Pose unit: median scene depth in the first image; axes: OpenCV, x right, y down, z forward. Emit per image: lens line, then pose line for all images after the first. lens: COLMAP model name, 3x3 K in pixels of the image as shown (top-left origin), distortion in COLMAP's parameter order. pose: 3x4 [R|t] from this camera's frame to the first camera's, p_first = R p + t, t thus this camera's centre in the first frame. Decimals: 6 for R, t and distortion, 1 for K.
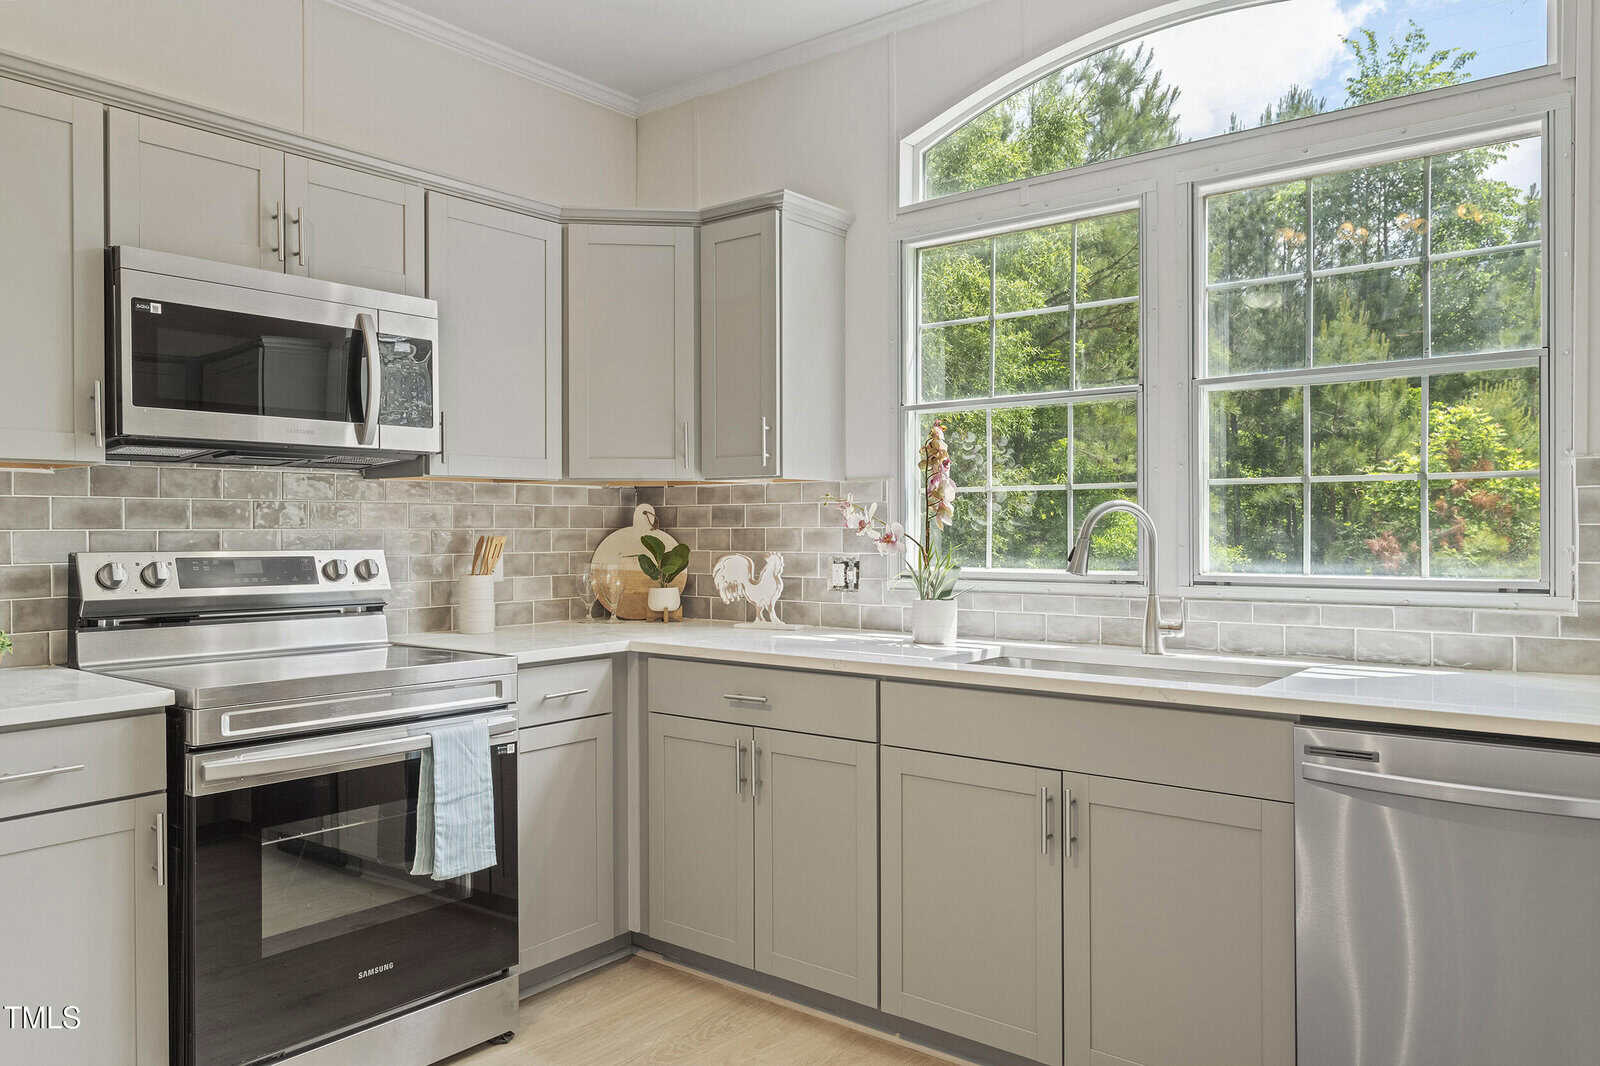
lens RADIAL K [[1125.3, 0, 790.5], [0, 1125.3, 527.5], [0, 0, 1]] dist [0.001291, 0.000736]
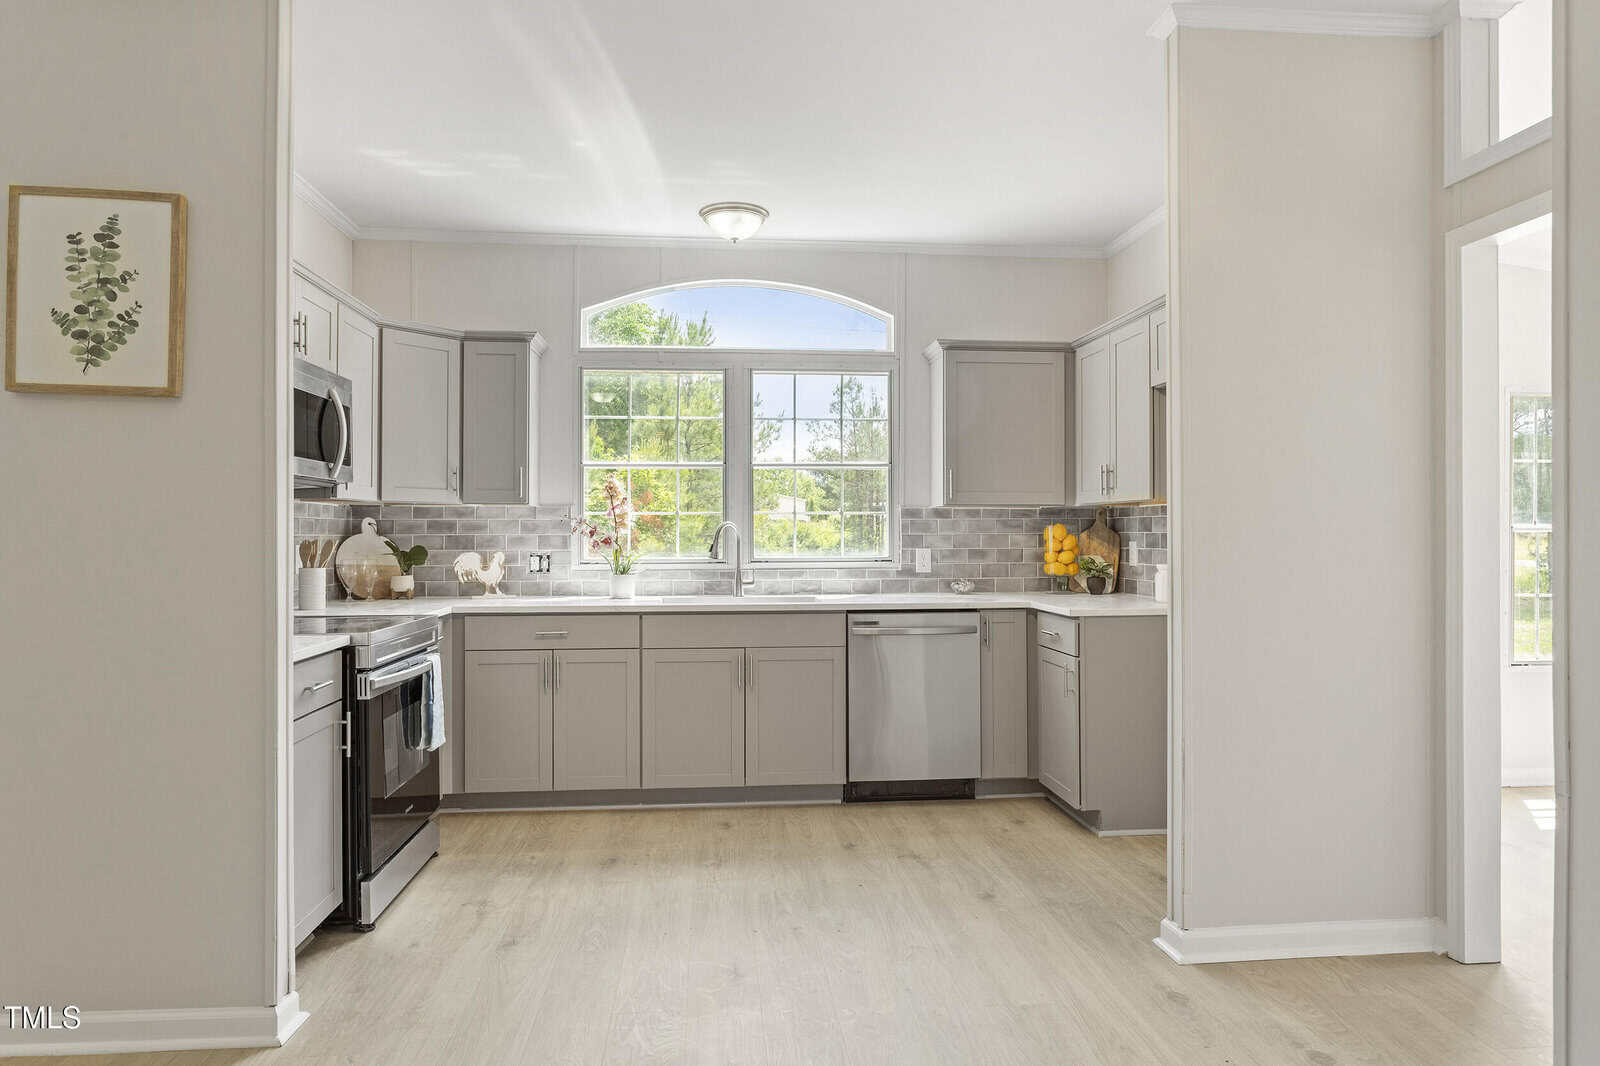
lens RADIAL K [[932.3, 0, 796.7], [0, 932.3, 529.1], [0, 0, 1]] dist [-0.001090, -0.000506]
pose [[0.724908, 0.006457, 0.688815, -0.636849], [-0.002190, 0.999973, -0.007069, 0.000697], [-0.688842, 0.003616, 0.724902, -0.252912]]
